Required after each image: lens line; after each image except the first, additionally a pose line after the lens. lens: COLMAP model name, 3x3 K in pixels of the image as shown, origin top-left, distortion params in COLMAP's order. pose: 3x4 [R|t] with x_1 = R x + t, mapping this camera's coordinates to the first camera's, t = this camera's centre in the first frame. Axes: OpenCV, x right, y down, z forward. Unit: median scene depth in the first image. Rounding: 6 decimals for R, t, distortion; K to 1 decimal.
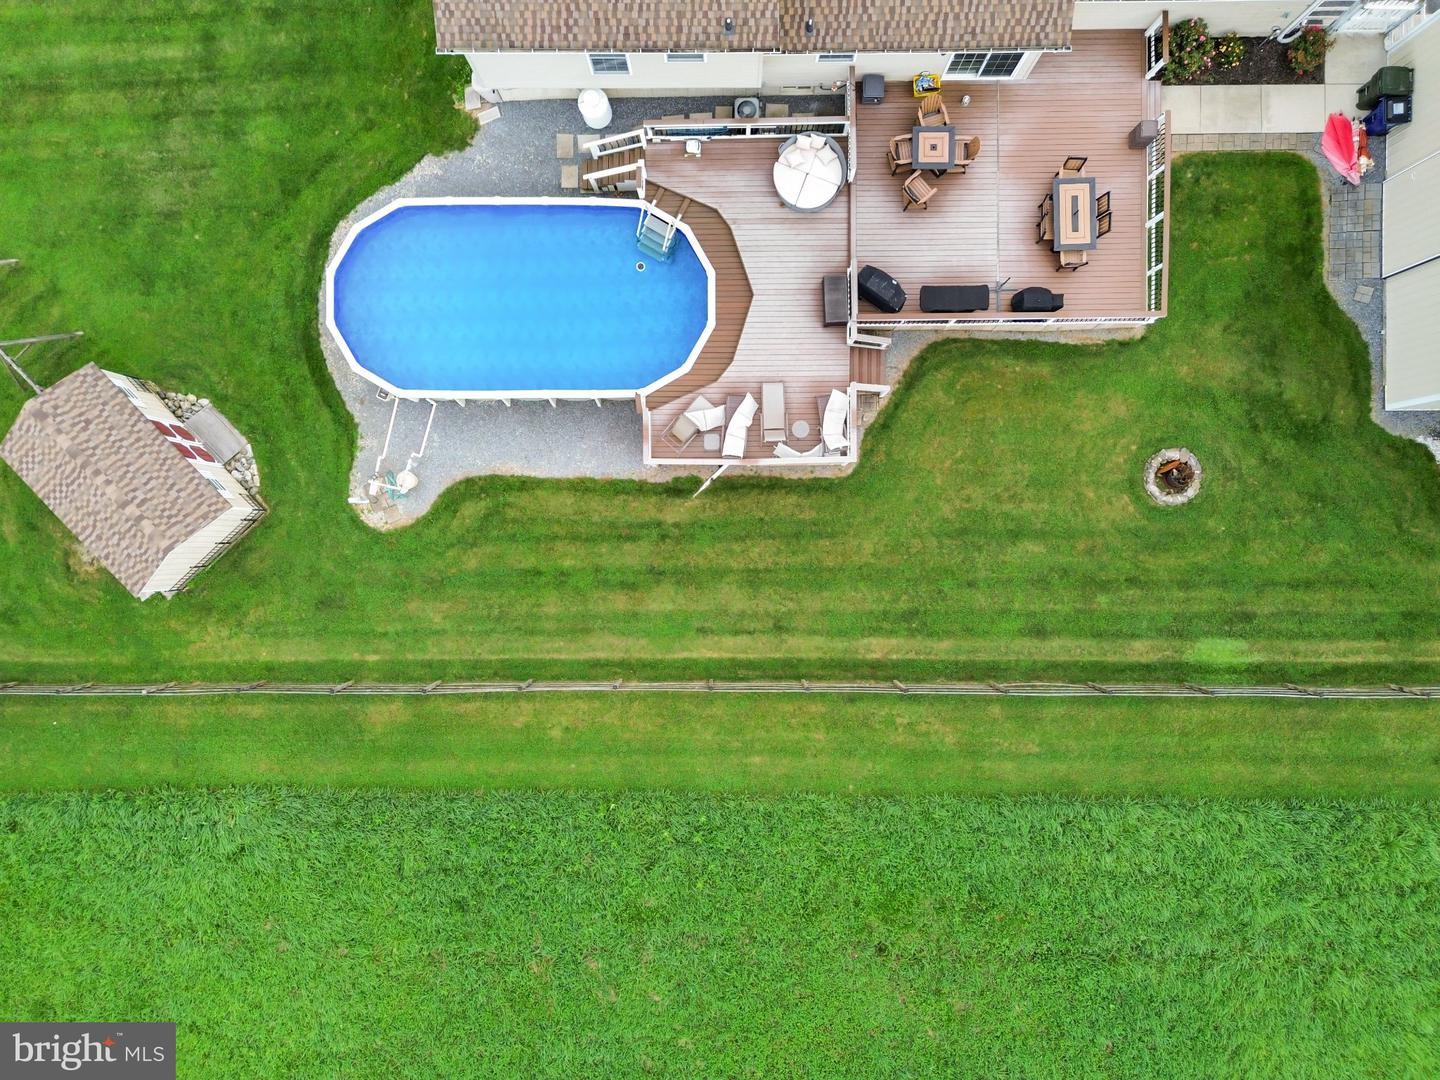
lens RADIAL K [[1003.2, 0, 726.5], [0, 1003.2, 535.8], [0, 0, 1]] dist [0.077676, -0.074944]
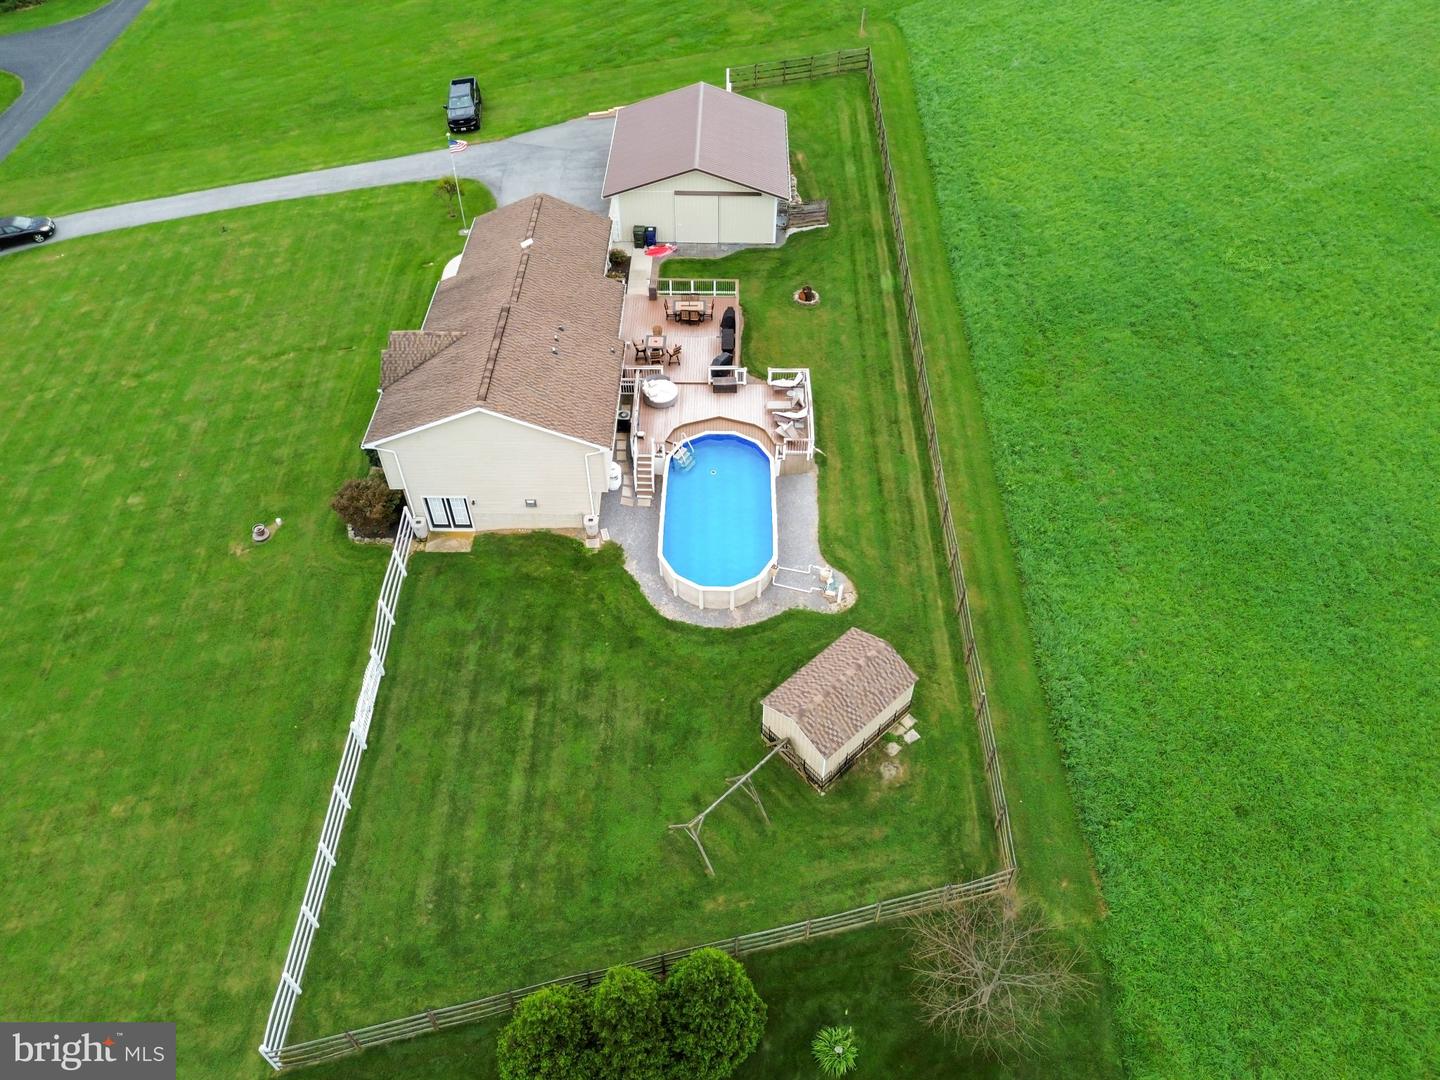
lens RADIAL K [[1005.1, 0, 727.0], [0, 1005.1, 541.7], [0, 0, 1]] dist [0.123501, -0.176857]
pose [[0.013820, -0.727620, 0.685841, -1.411366], [0.999893, 0.013387, -0.005946, -0.207785], [-0.004854, 0.685850, 0.727727, -0.203353]]
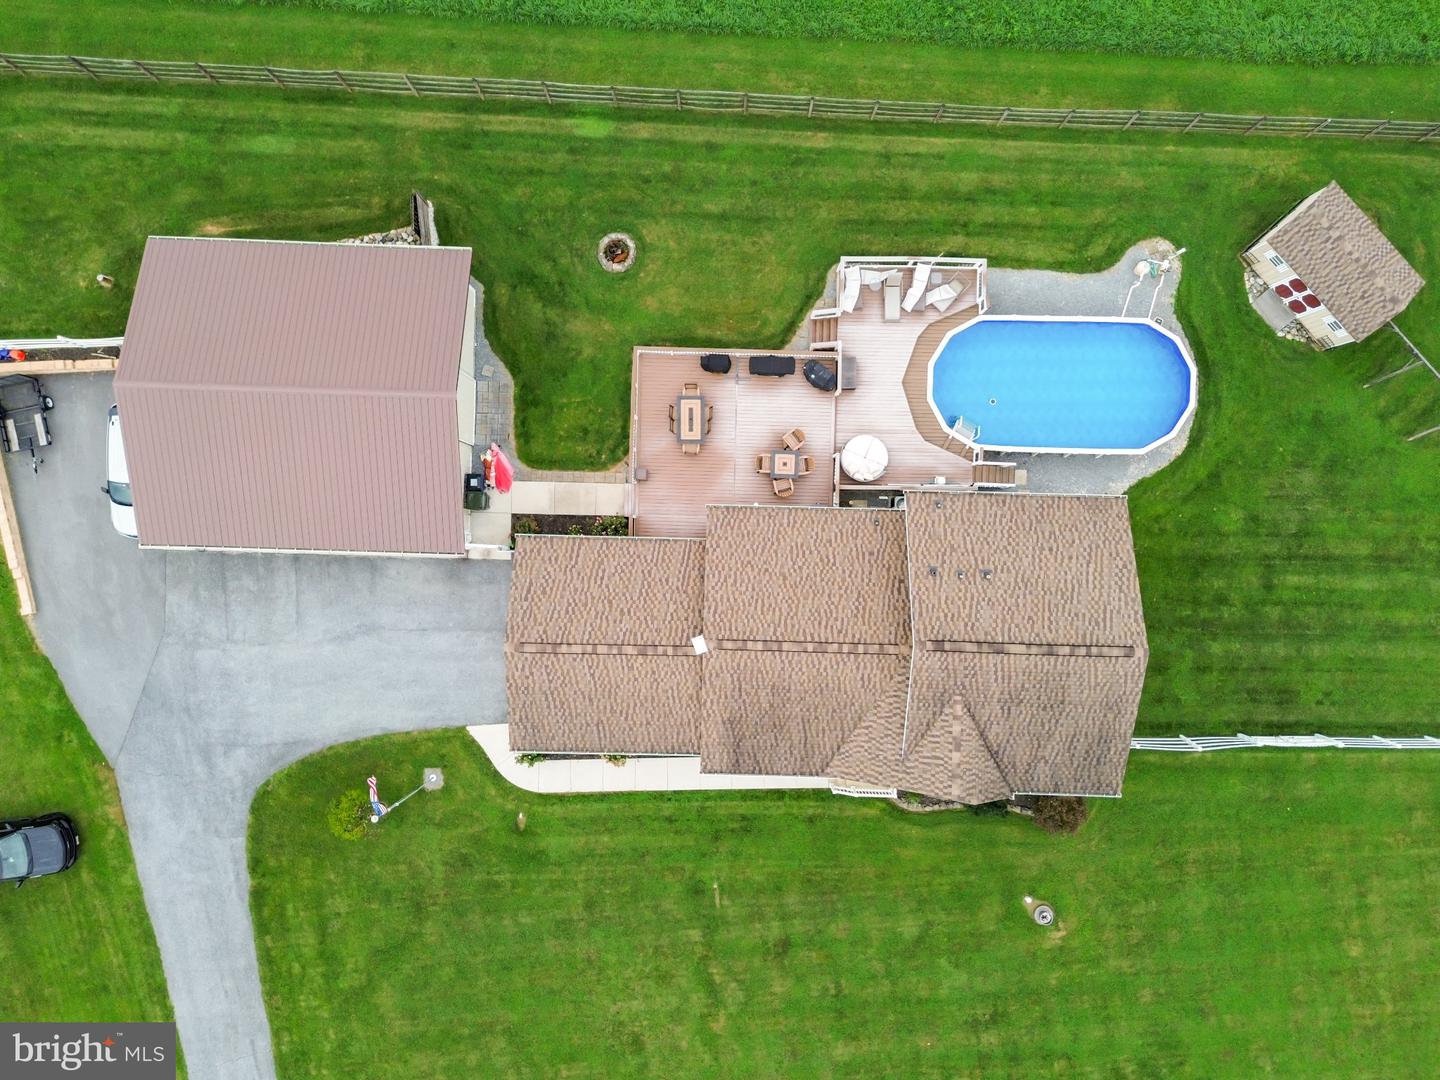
lens RADIAL K [[1003.2, 0, 726.5], [0, 1003.2, 535.8], [0, 0, 1]] dist [0.077676, -0.074944]
pose [[-0.999589, -0.028625, -0.001499, 0.273125], [0.028623, -0.999590, 0.001176, -0.464483], [-0.001532, 0.001133, 0.999998, -0.454786]]
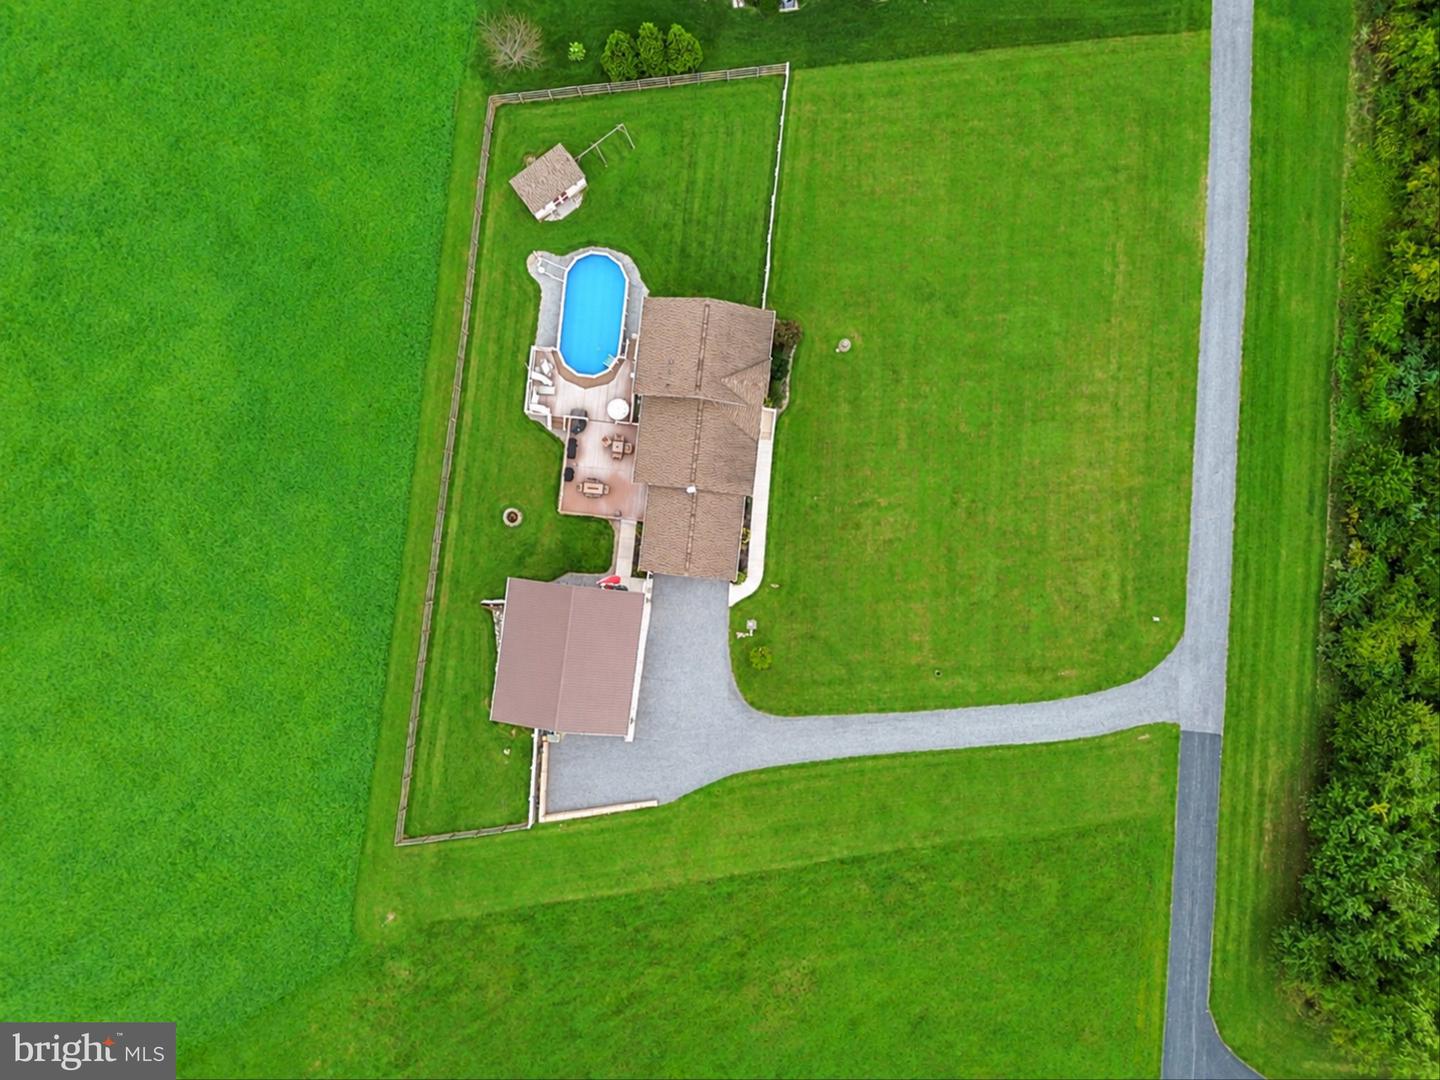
lens RADIAL K [[1003.2, 0, 726.5], [0, 1003.2, 535.8], [0, 0, 1]] dist [0.077676, -0.074944]
pose [[-0.116869, 0.993146, 0.001590, 0.415588], [-0.993147, -0.116871, 0.000749, -0.719104], [0.000930, -0.001492, 0.999998, -2.079586]]
